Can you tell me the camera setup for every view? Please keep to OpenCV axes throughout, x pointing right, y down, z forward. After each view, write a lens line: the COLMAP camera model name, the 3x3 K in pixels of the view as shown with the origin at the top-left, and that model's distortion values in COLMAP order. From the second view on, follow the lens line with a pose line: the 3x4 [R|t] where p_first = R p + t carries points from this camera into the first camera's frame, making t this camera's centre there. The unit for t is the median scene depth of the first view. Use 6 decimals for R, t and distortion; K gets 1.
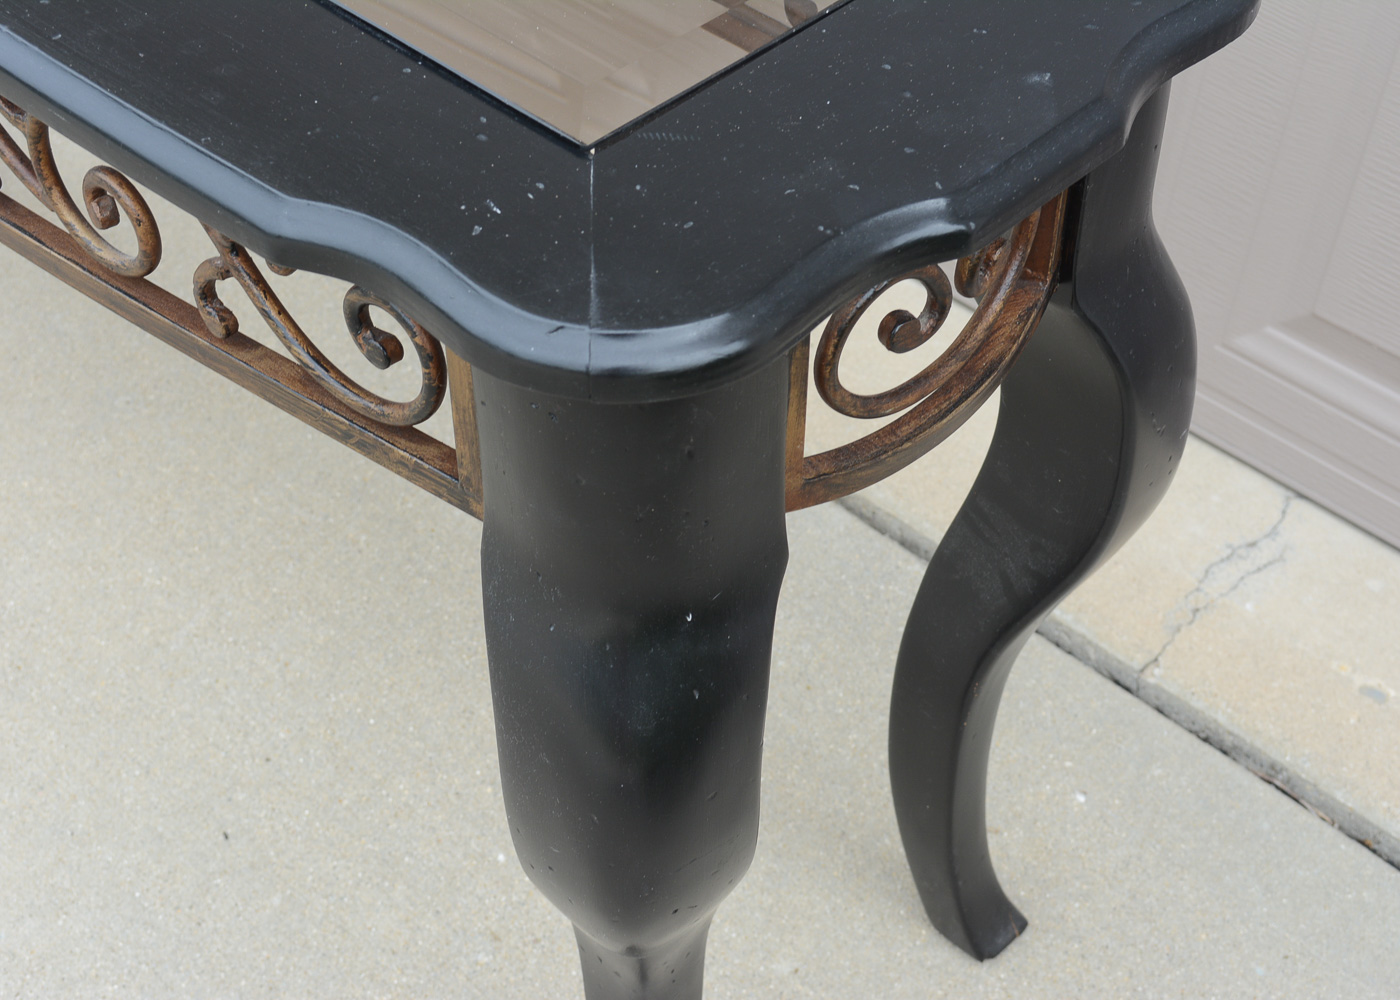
lens RADIAL K [[2235.9, 0, 701.4], [0, 2235.9, 495.3], [0, 0, 1]] dist [0.001204, 0.000000]
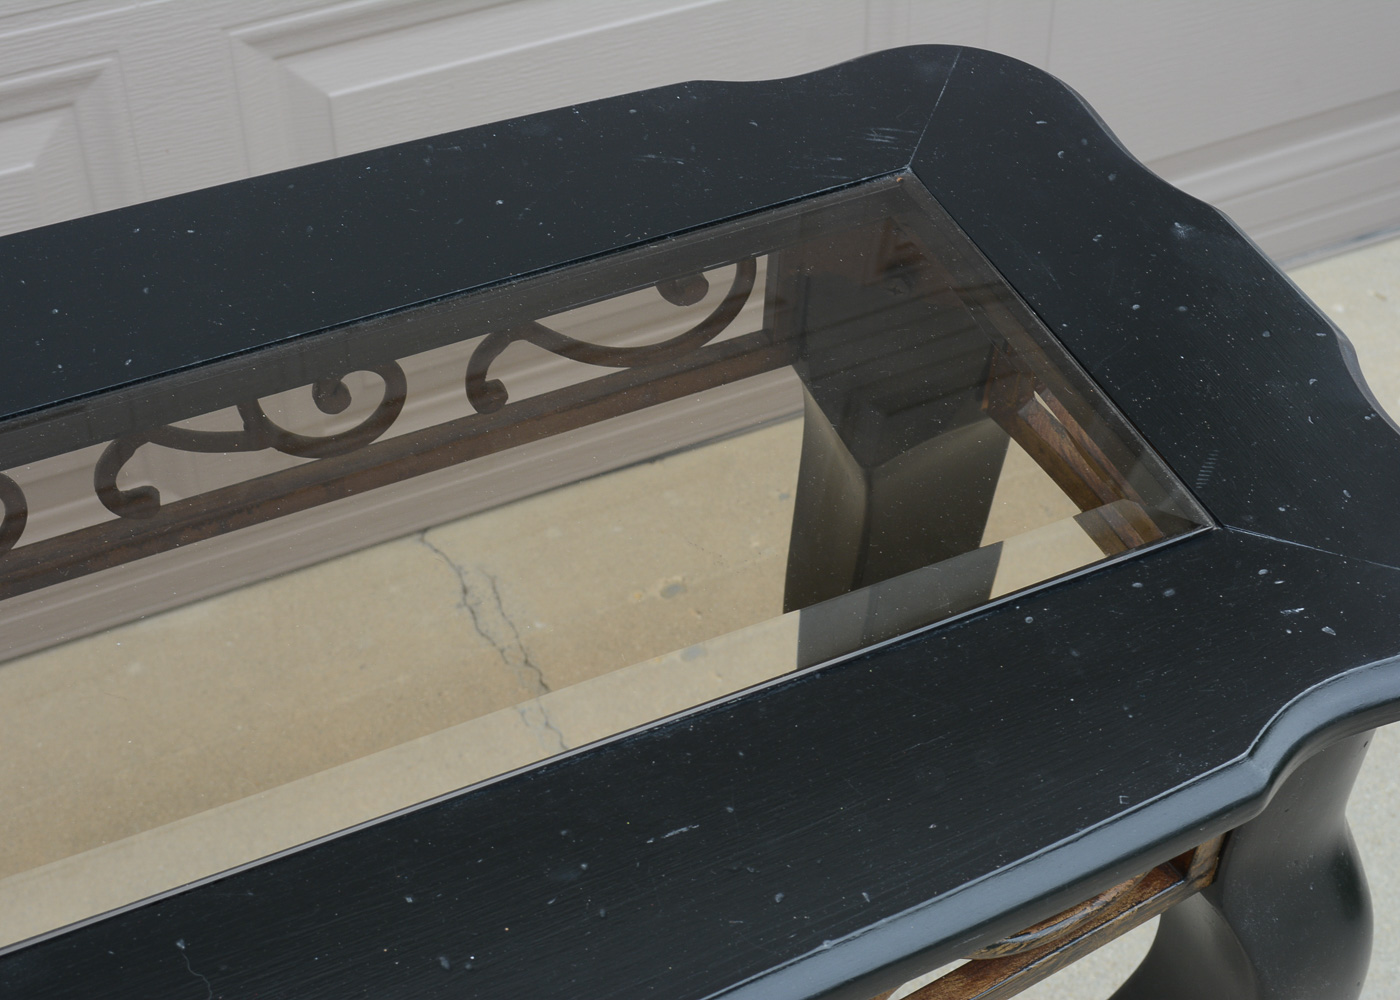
lens RADIAL K [[2349.8, 0, 700.9], [0, 2349.8, 504.0], [0, 0, 1]] dist [0.150642, 0.000000]
pose [[0.316031, -0.662187, 0.679436, -0.735653], [0.606384, 0.691755, 0.392141, -0.626340], [-0.729673, 0.288070, 0.620155, 0.419636]]
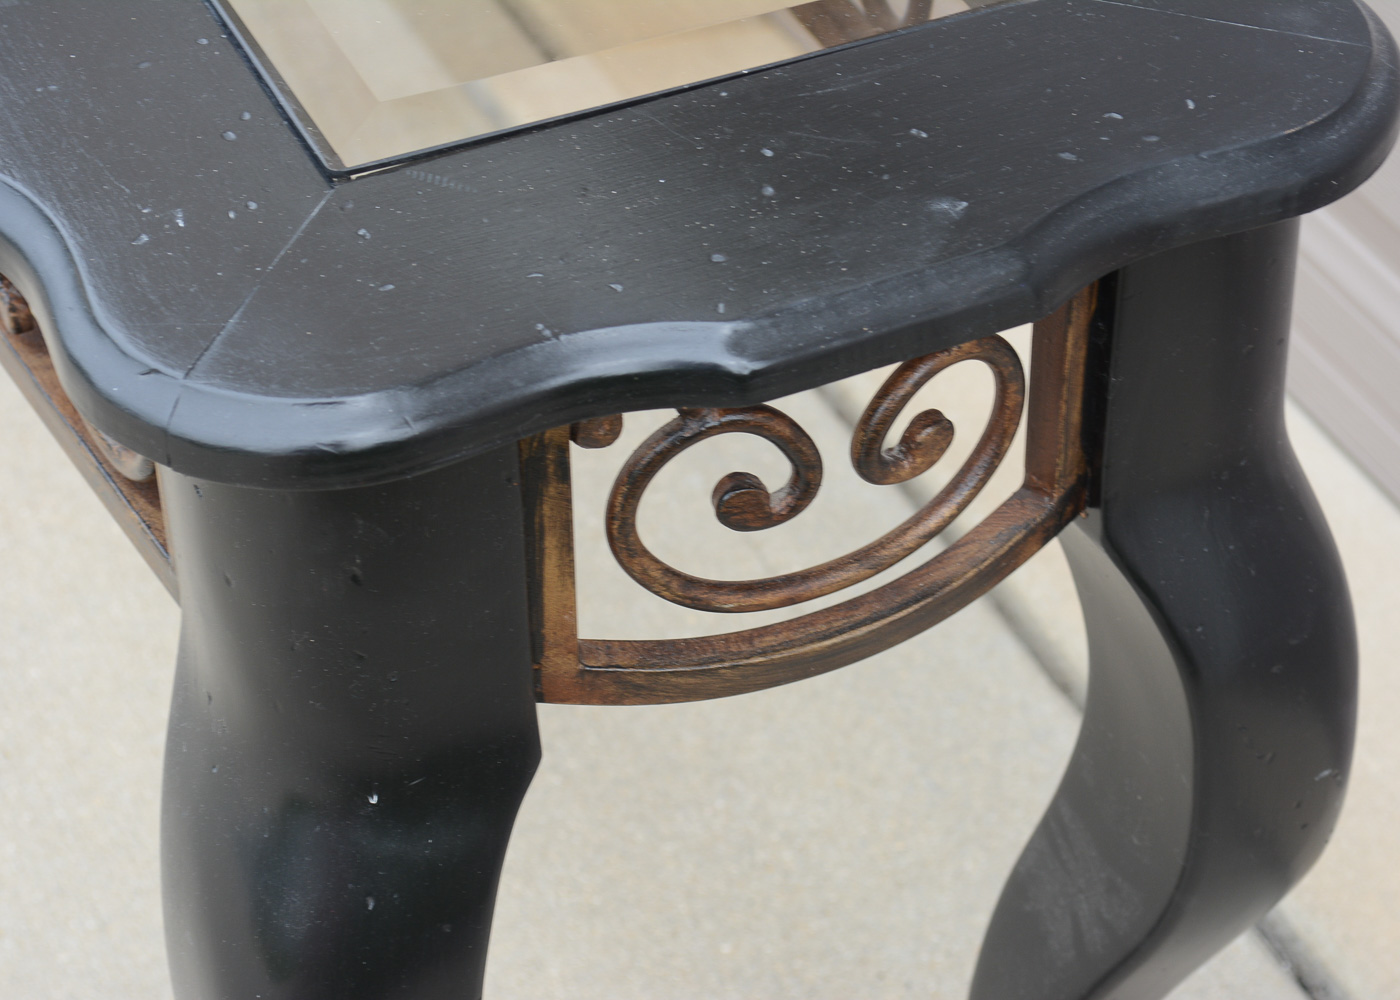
lens RADIAL K [[3458.6, 0, 699.6], [0, 3458.6, 501.7], [0, 0, 1]] dist [0.100219, 0.000000]
pose [[0.931208, 0.221332, -0.289592, 0.382359], [-0.243994, 0.968771, -0.044163, -0.017342], [0.270773, 0.111783, 0.956131, -0.104269]]
